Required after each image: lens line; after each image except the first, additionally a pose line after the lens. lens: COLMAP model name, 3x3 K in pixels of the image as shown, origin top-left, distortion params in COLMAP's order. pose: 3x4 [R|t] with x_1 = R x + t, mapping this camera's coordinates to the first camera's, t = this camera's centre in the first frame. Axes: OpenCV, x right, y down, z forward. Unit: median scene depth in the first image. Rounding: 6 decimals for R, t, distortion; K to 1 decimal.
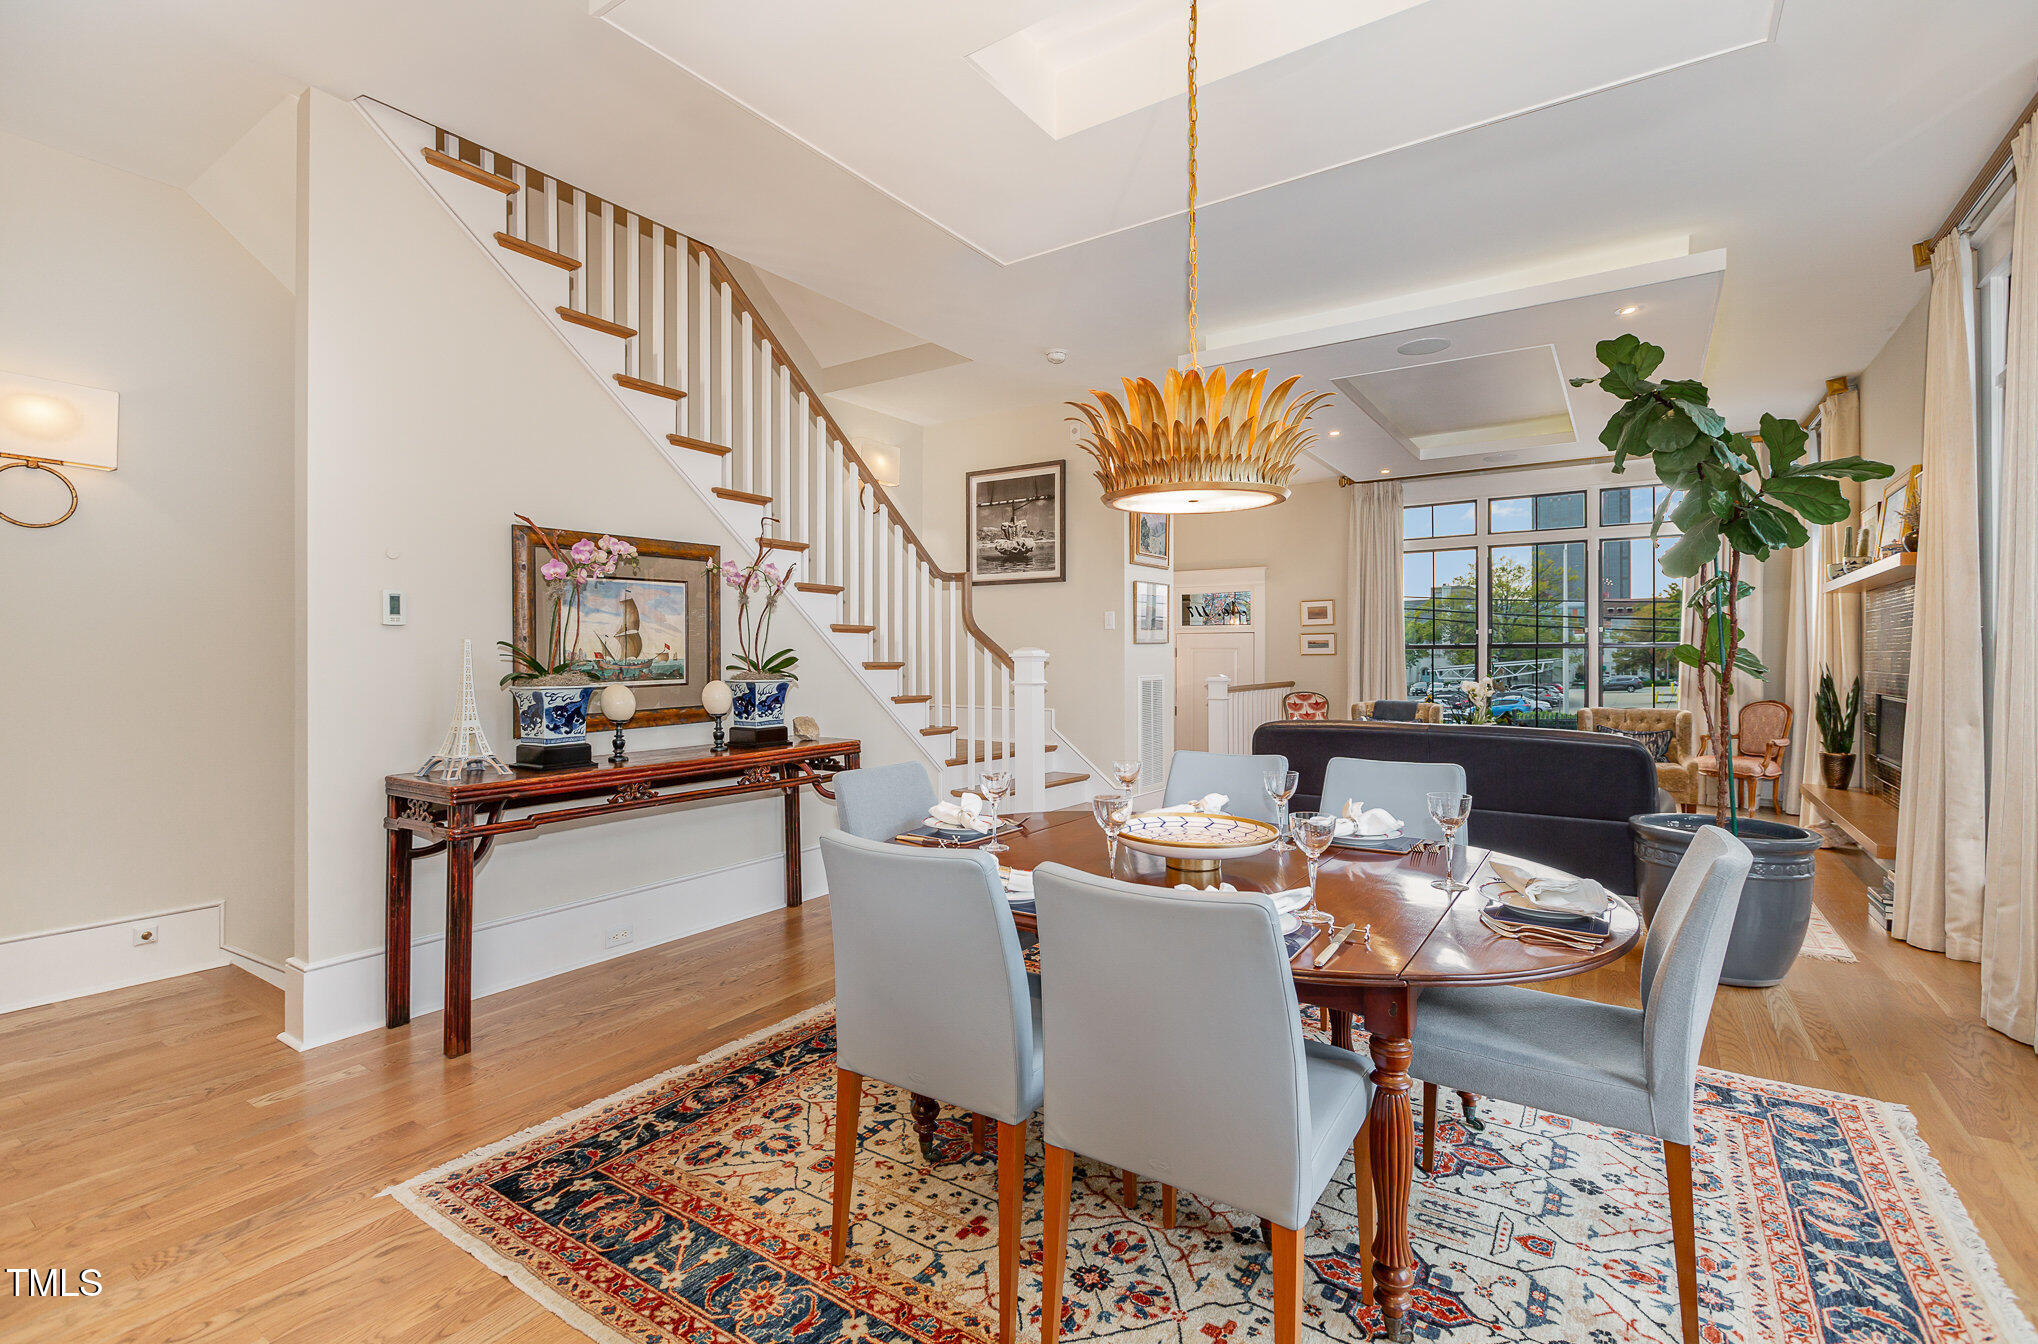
lens RADIAL K [[908.5, 0, 1023.1], [0, 908.5, 662.1], [0, 0, 1]] dist [-0.000597, -0.000027]
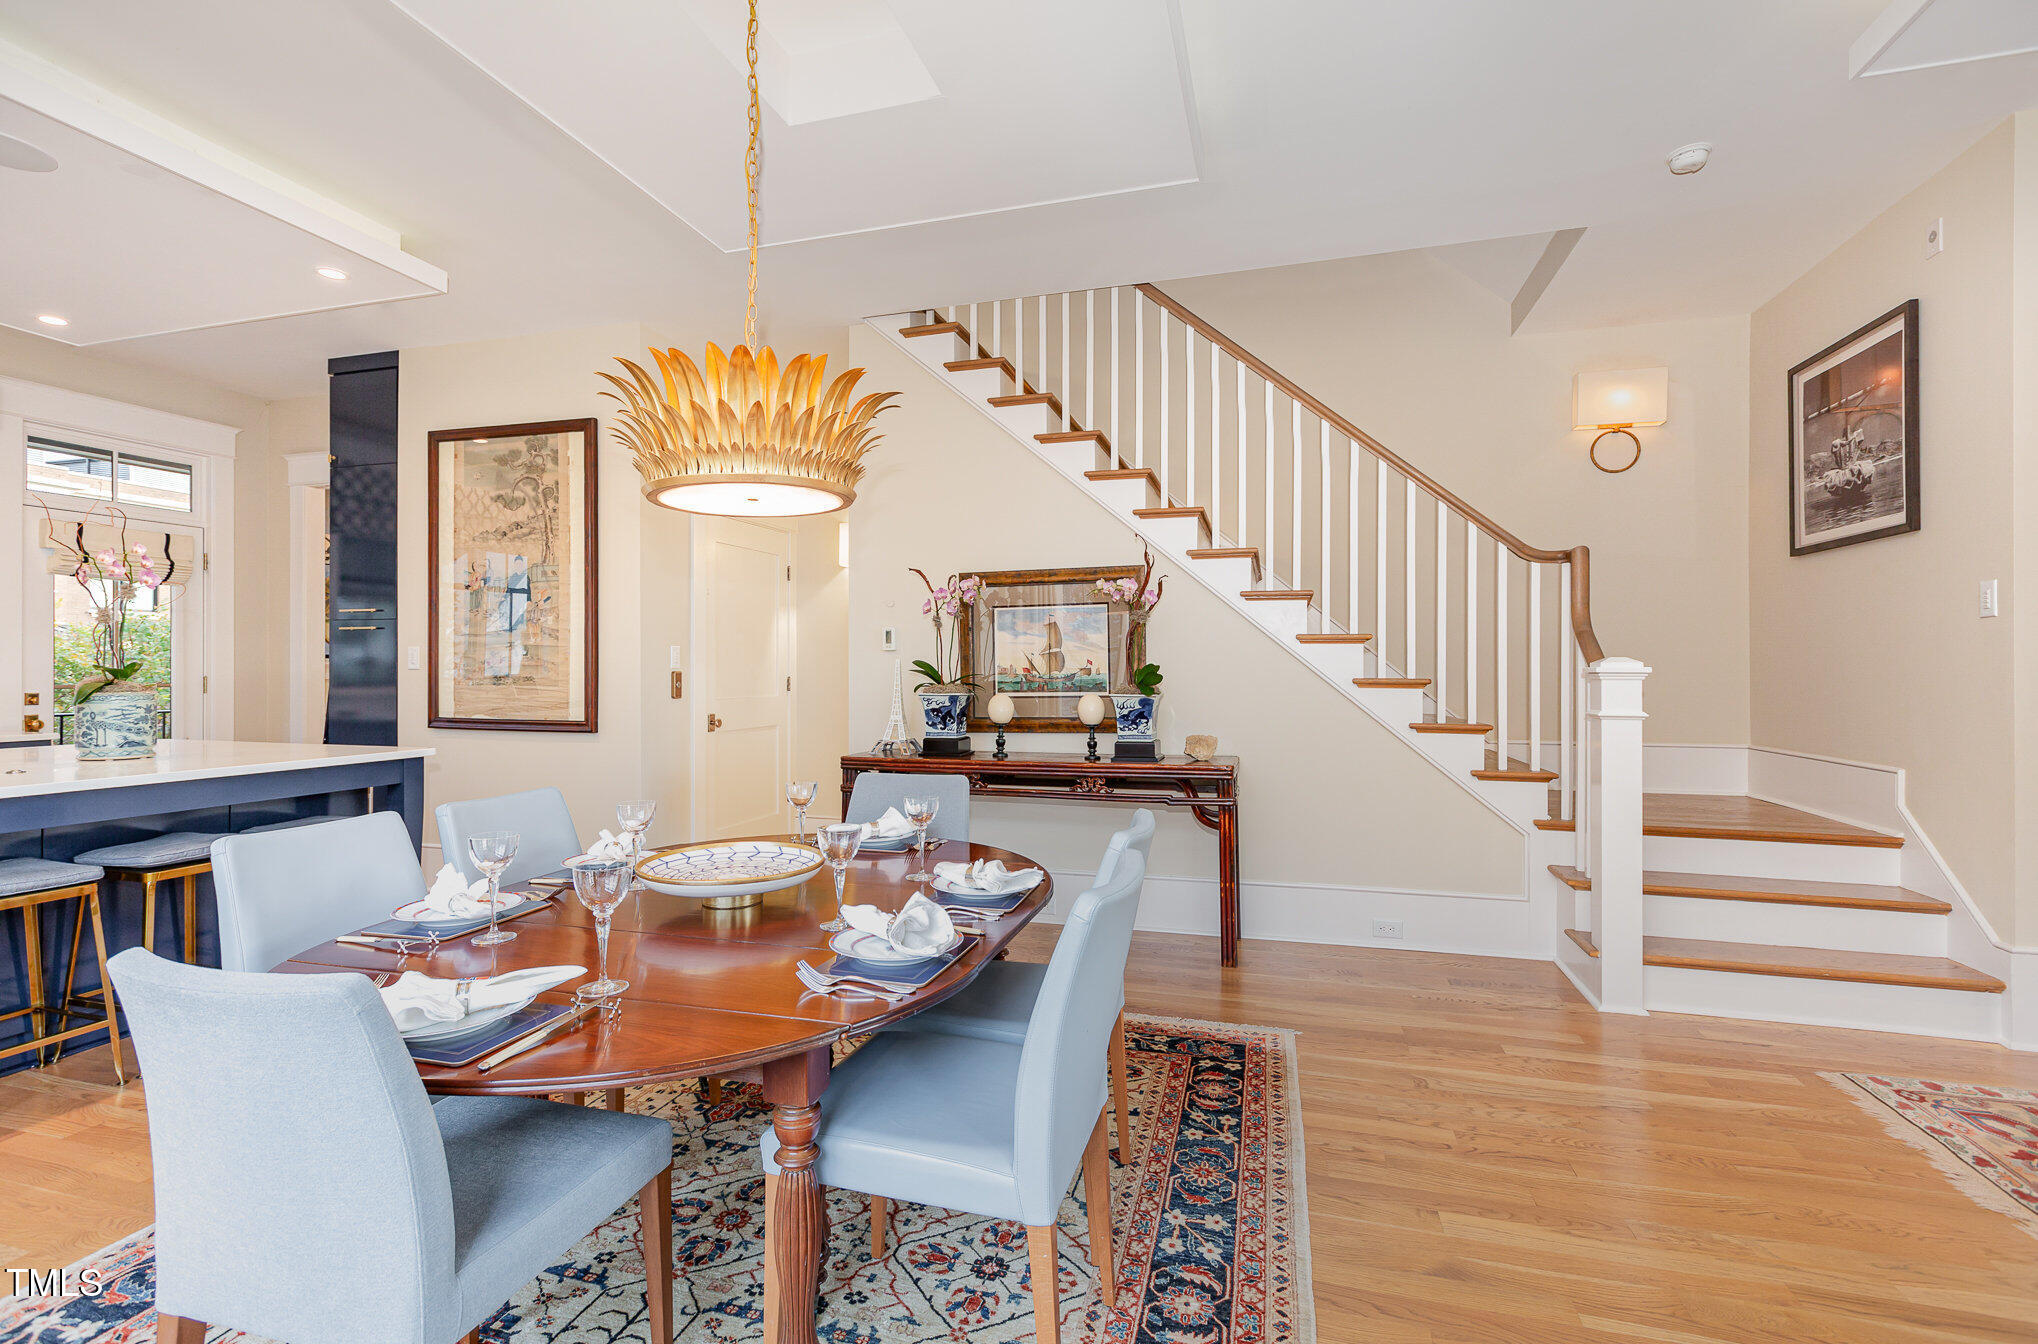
lens RADIAL K [[908.5, 0, 1023.6], [0, 908.5, 670.8], [0, 0, 1]] dist [-0.000597, -0.000027]
pose [[0.315937, 0.005874, -0.948762, 0.642190], [-0.005659, 0.999975, 0.004306, -0.010812], [0.948763, 0.004009, 0.315963, 0.573876]]
